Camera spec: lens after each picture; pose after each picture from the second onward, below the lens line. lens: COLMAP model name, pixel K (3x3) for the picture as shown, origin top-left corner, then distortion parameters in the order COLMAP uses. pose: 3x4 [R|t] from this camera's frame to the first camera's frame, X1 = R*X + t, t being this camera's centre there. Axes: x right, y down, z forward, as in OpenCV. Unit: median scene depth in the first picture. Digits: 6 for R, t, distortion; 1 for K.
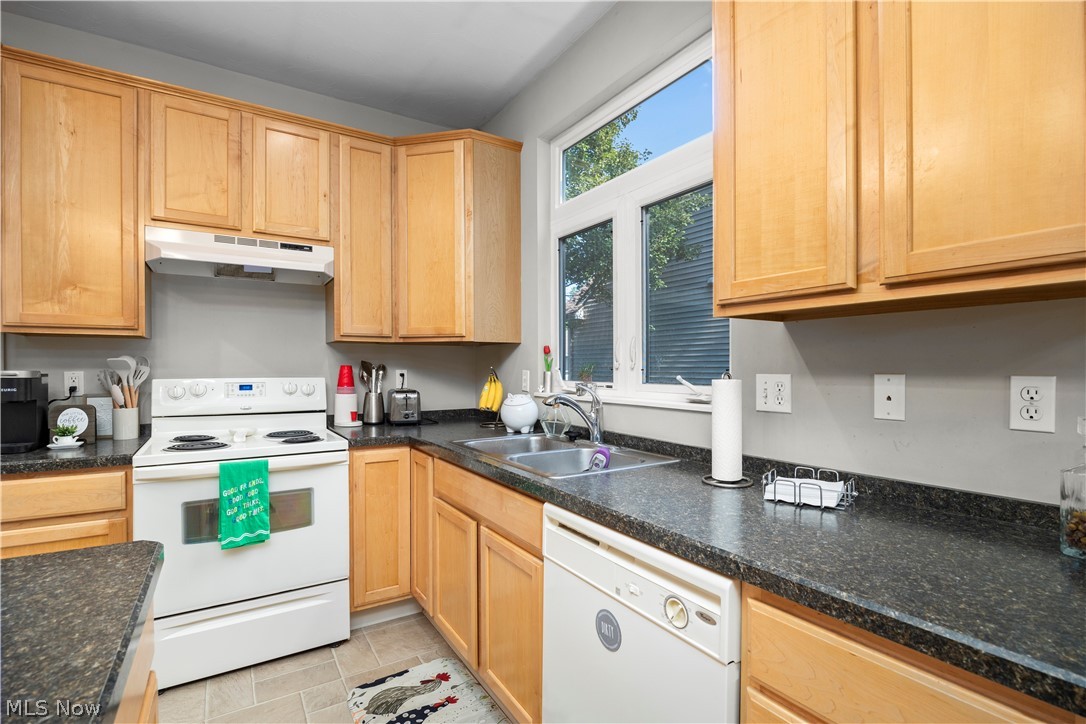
lens RADIAL K [[500.3, 0, 545.3], [0, 500.3, 373.2], [0, 0, 1]] dist [-0.016976, -0.000552]
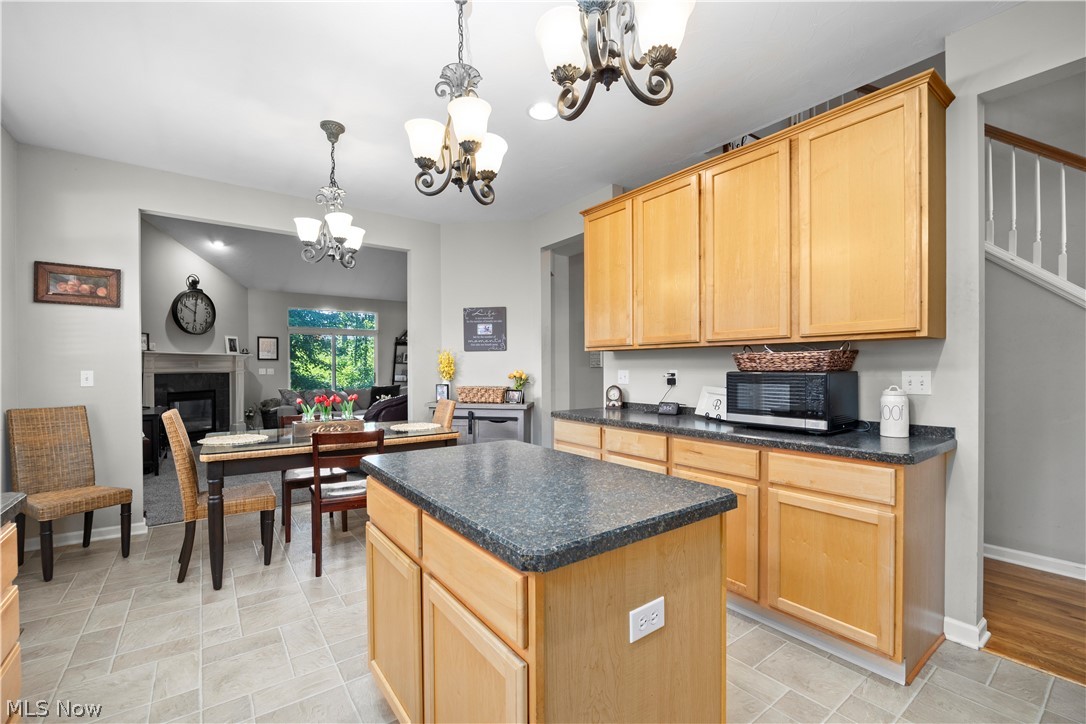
lens RADIAL K [[466.5, 0, 544.8], [0, 466.5, 373.1], [0, 0, 1]] dist [-0.002018, -0.000716]
pose [[-0.998176, -0.000179, -0.060377, -0.334687], [-0.001258, 0.999840, 0.017830, -0.007434], [0.060364, 0.017873, -0.998016, 0.827655]]
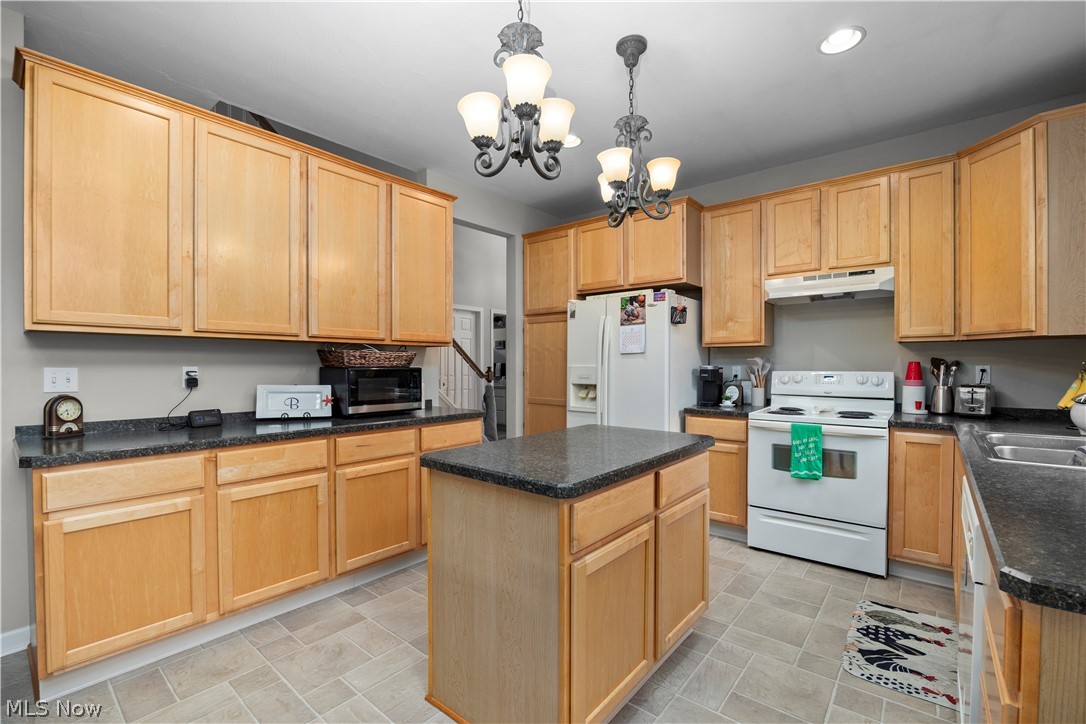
lens RADIAL K [[473.6, 0, 539.7], [0, 473.6, 372.1], [0, 0, 1]] dist [-0.013763, 0.000318]
pose [[0.295927, 0.014213, -0.955105, 0.492924], [-0.007369, 0.999894, 0.012596, 0.001358], [0.955182, 0.003311, 0.296000, -0.207183]]
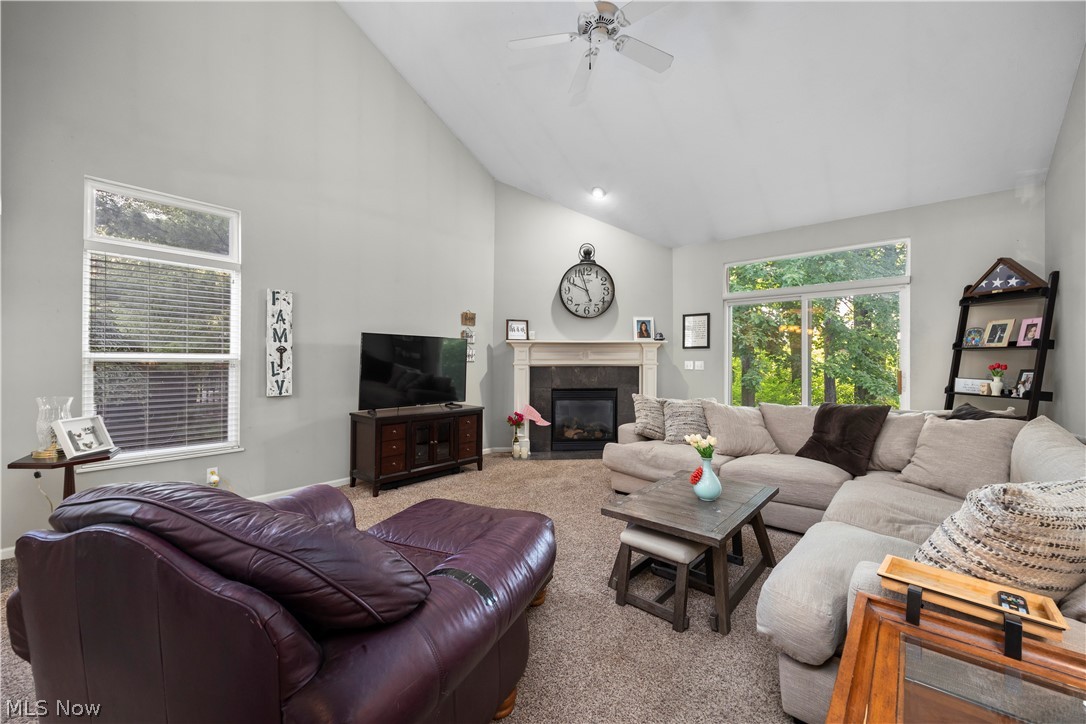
lens RADIAL K [[424.1, 0, 539.0], [0, 424.1, 355.7], [0, 0, 1]] dist [-0.007567, -0.000408]
pose [[-0.275760, 0.008317, 0.961191, -0.283778], [0.002568, 0.999965, -0.007916, 0.014339], [-0.961223, 0.000285, -0.275771, -1.889036]]
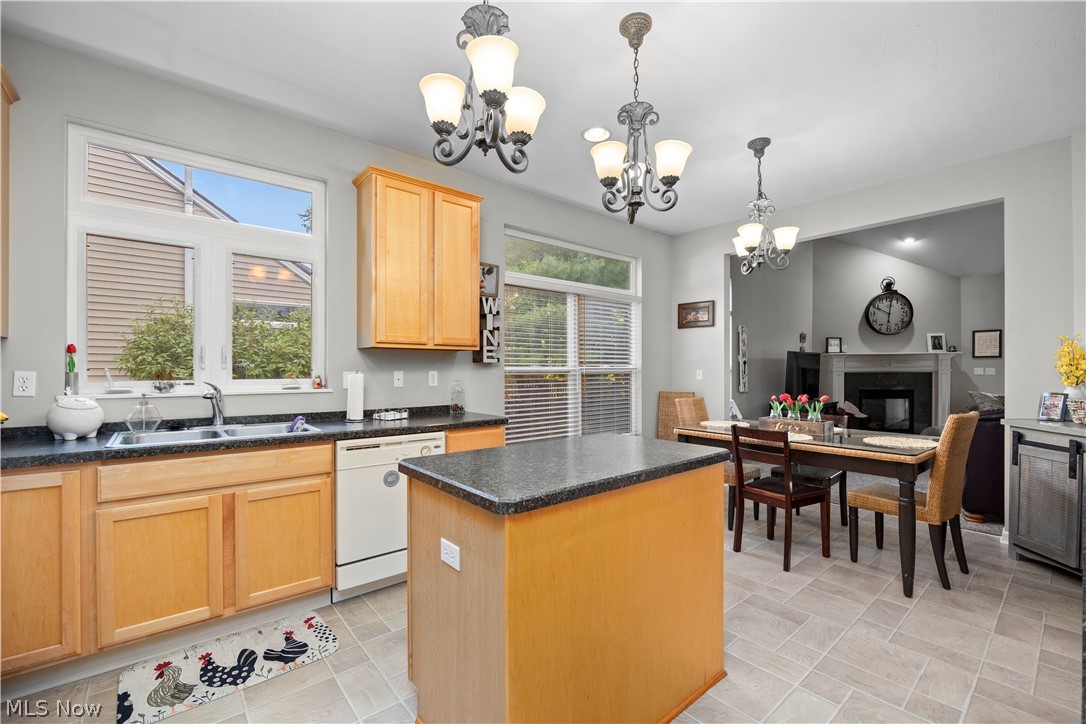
lens RADIAL K [[466.5, 0, 541.0], [0, 466.5, 370.4], [0, 0, 1]] dist [-0.002018, -0.000716]
pose [[-0.131572, -0.004562, 0.991296, -1.146367], [0.009539, 0.999937, 0.005868, -0.004716], [-0.991261, 0.010228, -0.131520, 0.303961]]
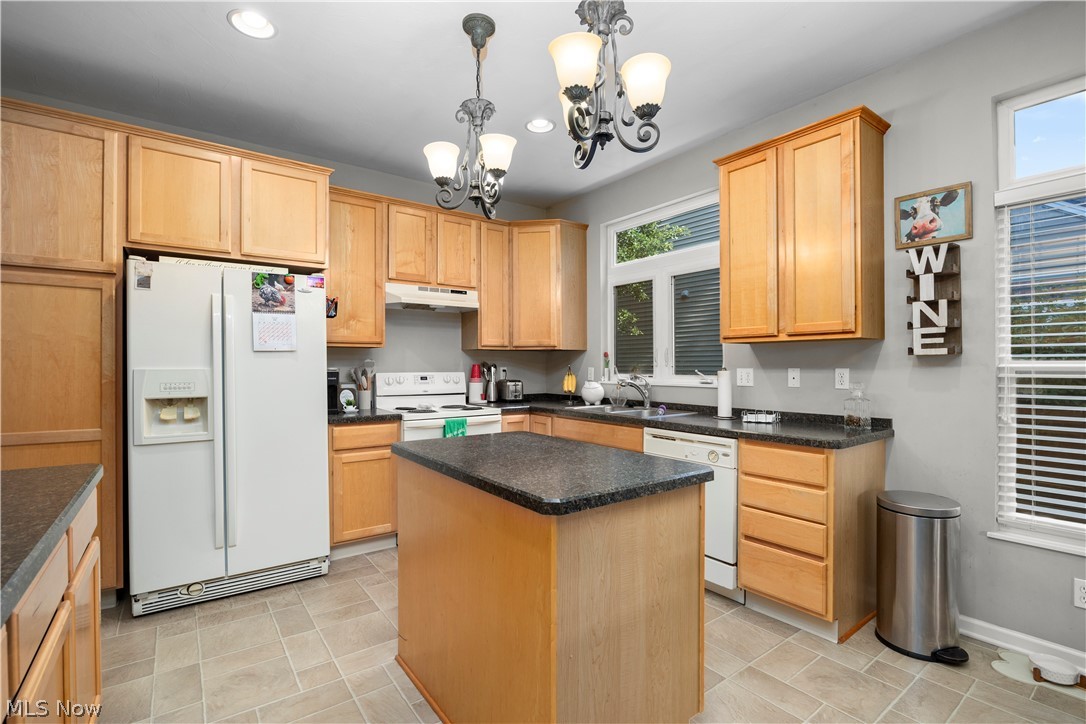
lens RADIAL K [[500.3, 0, 544.6], [0, 500.3, 368.9], [0, 0, 1]] dist [-0.016976, -0.000552]
pose [[0.997495, -0.002561, 0.070686, -0.372108], [0.002907, 0.999984, -0.004790, 0.007738], [-0.070673, 0.004984, 0.997487, -0.724432]]
